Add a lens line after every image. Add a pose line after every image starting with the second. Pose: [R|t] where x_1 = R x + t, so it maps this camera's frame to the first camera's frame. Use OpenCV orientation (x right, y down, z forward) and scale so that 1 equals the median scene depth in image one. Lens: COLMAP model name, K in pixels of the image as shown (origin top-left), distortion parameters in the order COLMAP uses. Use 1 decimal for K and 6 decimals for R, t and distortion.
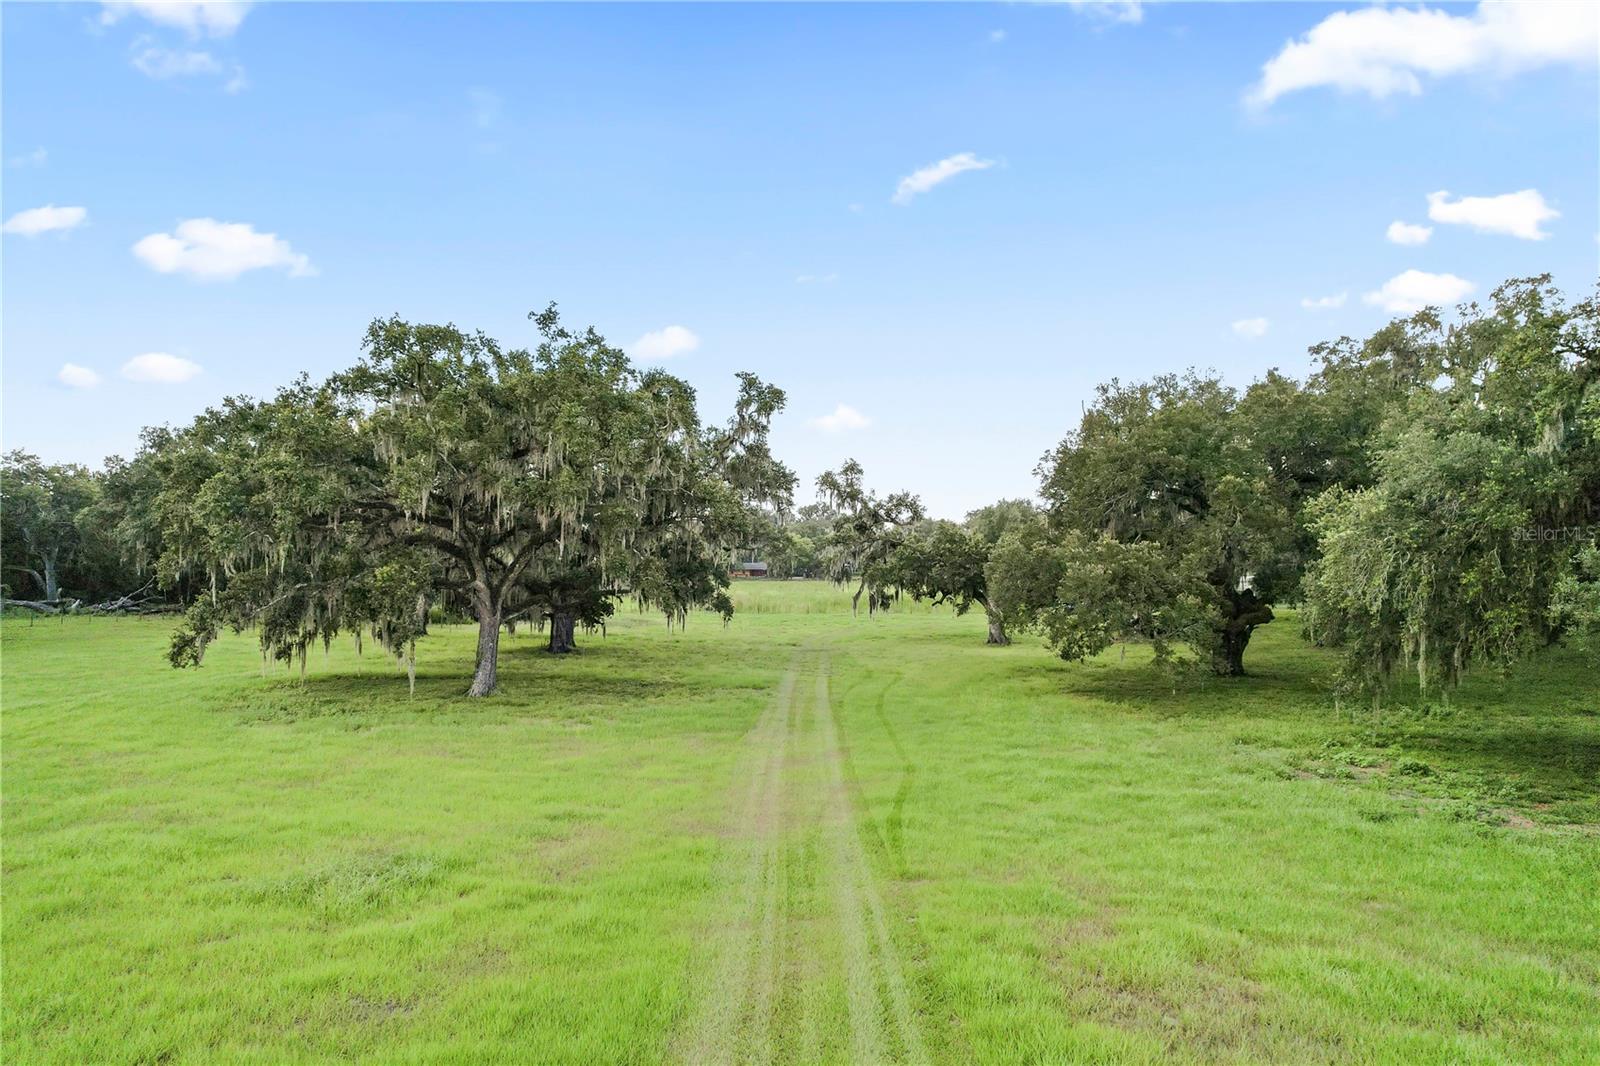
lens RADIAL K [[1057.3, 0, 796.8], [0, 1057.3, 523.1], [0, 0, 1]] dist [-0.064686, 0.059226]
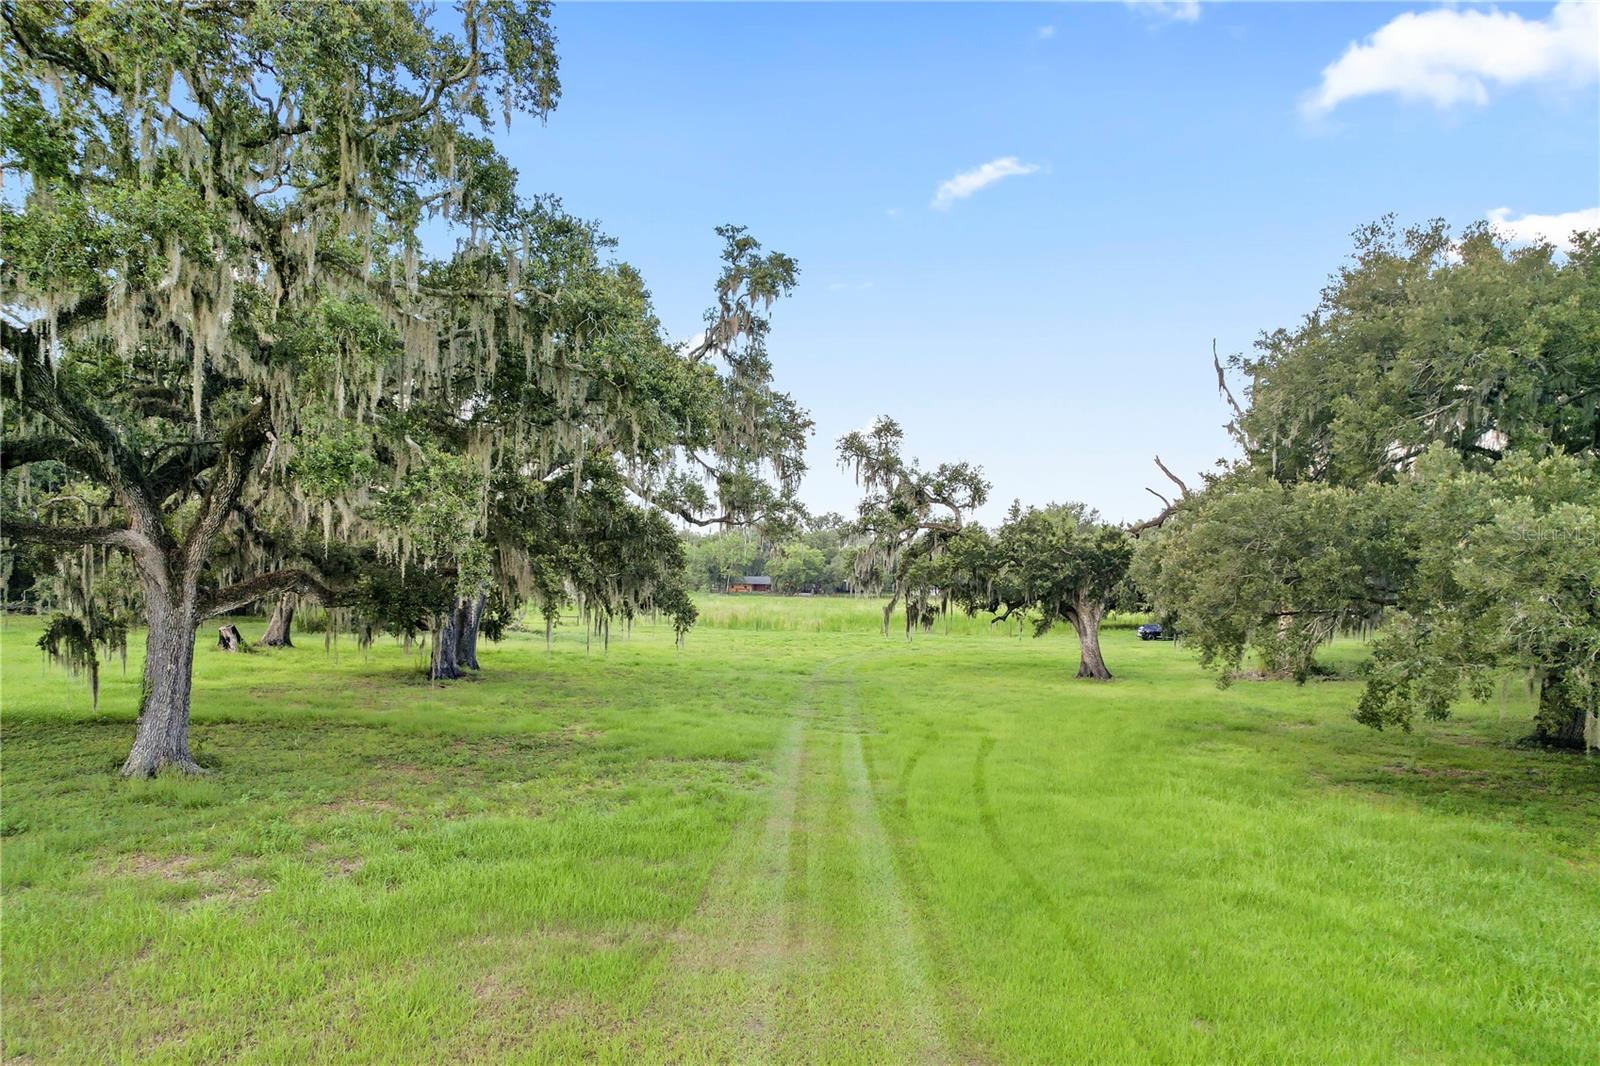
lens RADIAL K [[1057.3, 0, 763.6], [0, 1057.3, 563.8], [0, 0, 1]] dist [-0.064686, 0.059226]
pose [[0.999066, 0.020778, -0.037894, -0.003442], [-0.020098, 0.999631, 0.018255, 0.039119], [0.038260, -0.017476, 0.999115, 0.383552]]
